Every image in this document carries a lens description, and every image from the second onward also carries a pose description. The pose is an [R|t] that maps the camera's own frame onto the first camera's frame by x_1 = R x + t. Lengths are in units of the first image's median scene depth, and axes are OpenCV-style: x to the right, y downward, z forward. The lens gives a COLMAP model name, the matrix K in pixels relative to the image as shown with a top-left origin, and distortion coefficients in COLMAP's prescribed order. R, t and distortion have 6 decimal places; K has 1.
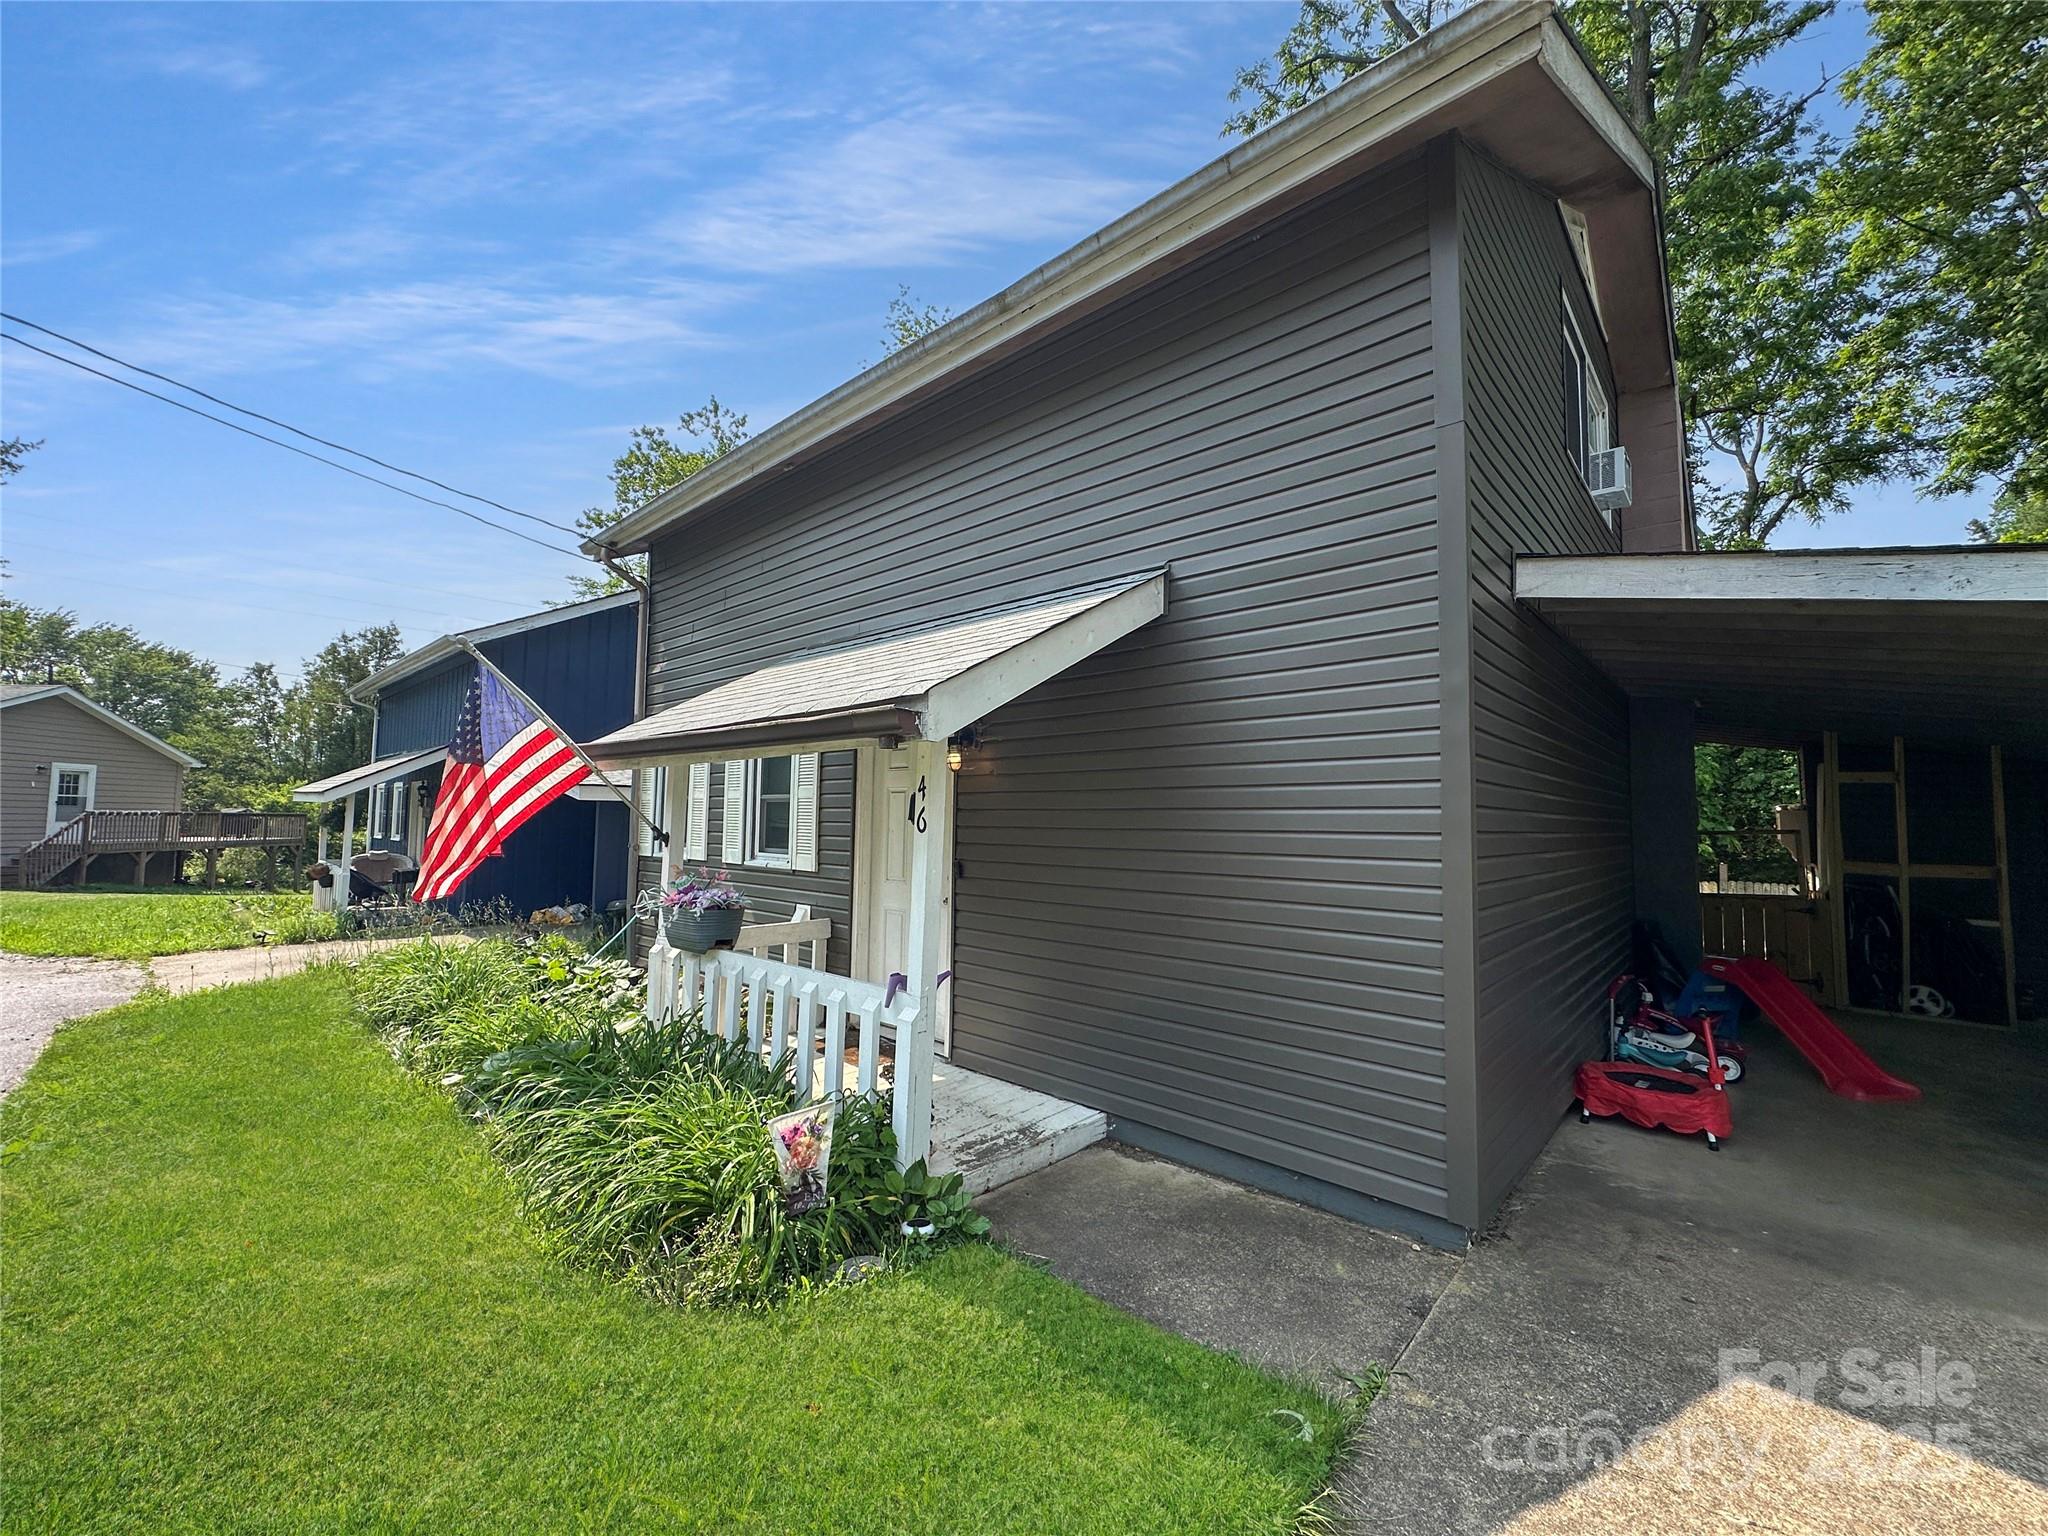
lens RADIAL K [[829.1, 0, 1024.0], [0, 829.1, 768.0], [0, 0, 1]] dist [-0.000568, -0.000008]
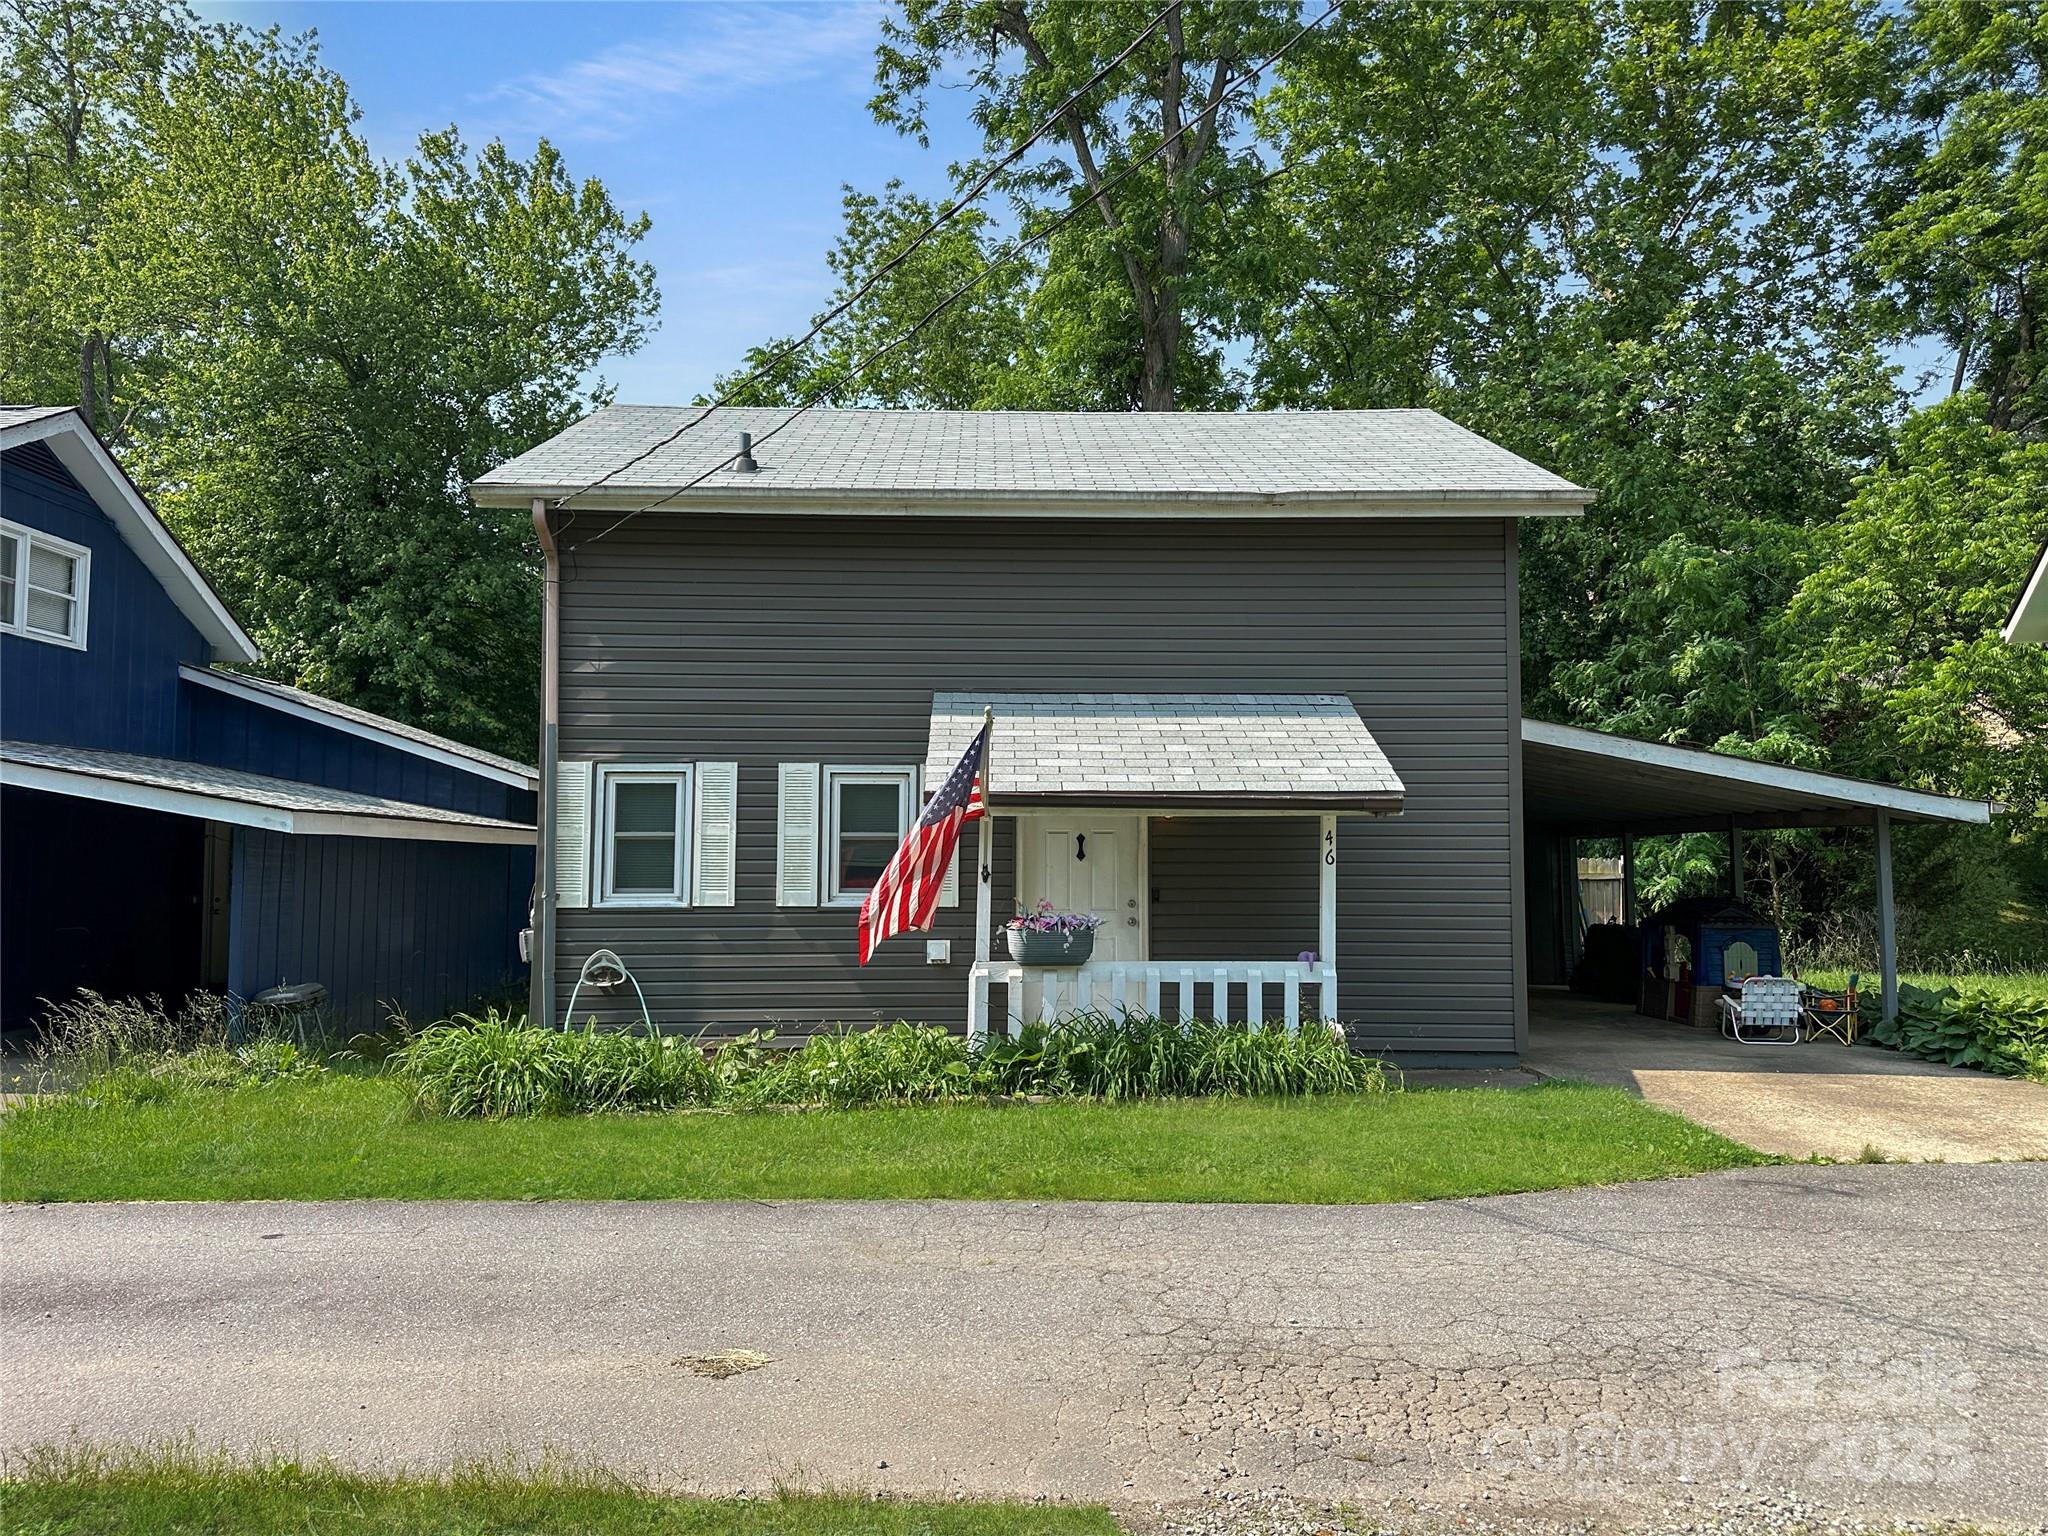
lens RADIAL K [[1456.3, 0, 1024.0], [0, 1456.3, 768.0], [0, 0, 1]] dist [0.072879, -0.000275]
pose [[0.727067, 0.034252, 0.685712, -1.432969], [-0.037230, 0.999252, -0.010438, -0.033346], [-0.685556, -0.017939, 0.727798, -0.388221]]
